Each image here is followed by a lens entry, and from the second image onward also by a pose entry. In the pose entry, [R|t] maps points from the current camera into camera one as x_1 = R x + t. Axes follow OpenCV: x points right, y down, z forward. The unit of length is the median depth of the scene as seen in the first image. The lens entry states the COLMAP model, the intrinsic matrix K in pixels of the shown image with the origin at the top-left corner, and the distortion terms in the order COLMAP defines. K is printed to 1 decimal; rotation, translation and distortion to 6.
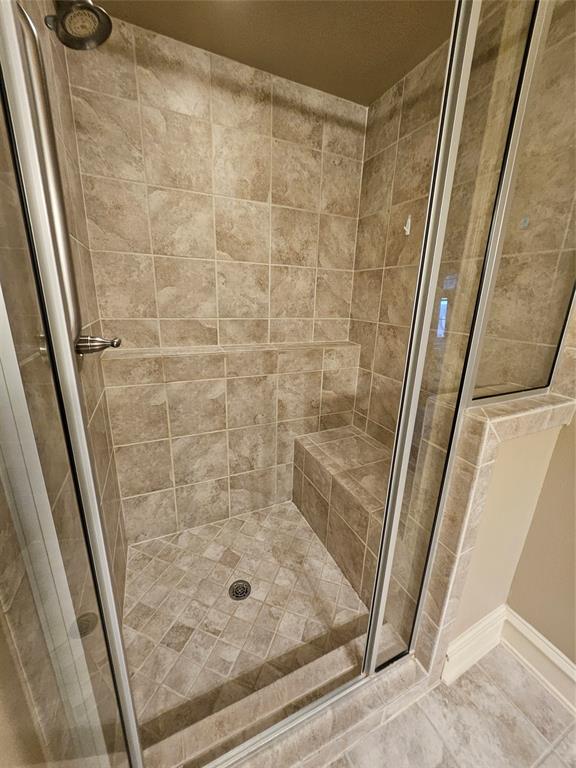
lens RADIAL K [[301.3, 0, 290.0], [0, 301.3, 386.3], [0, 0, 1]] dist [-0.004527, 0.000718]
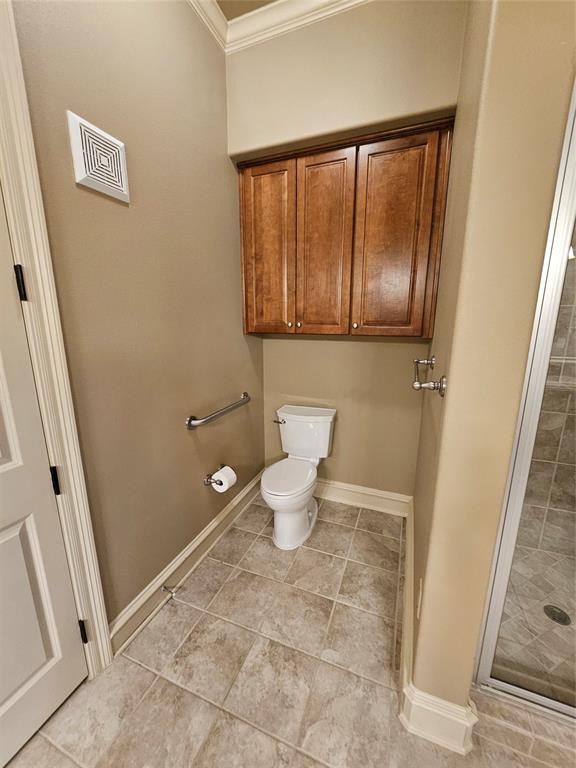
lens RADIAL K [[301.3, 0, 287.5], [0, 301.3, 386.9], [0, 0, 1]] dist [-0.004527, 0.000718]
pose [[0.688696, 0.124474, -0.714286, -0.146513], [-0.183614, 0.982982, -0.005738, 0.066312], [0.701416, 0.135104, 0.699830, -0.434398]]
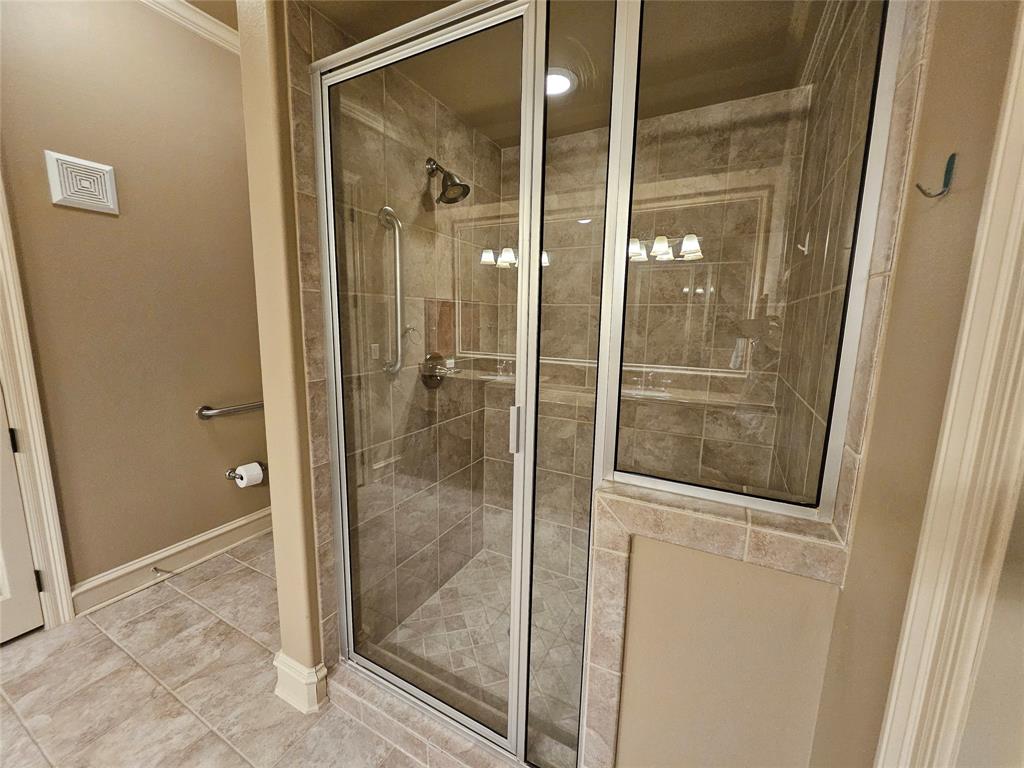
lens RADIAL K [[401.7, 0, 512.4], [0, 401.7, 384.1], [0, 0, 1]] dist [-0.004527, 0.000718]
pose [[0.604555, 0.106396, -0.789426, 0.673309], [-0.223780, 0.973813, -0.040127, -0.043486], [0.764484, 0.200917, 0.612533, 0.021318]]
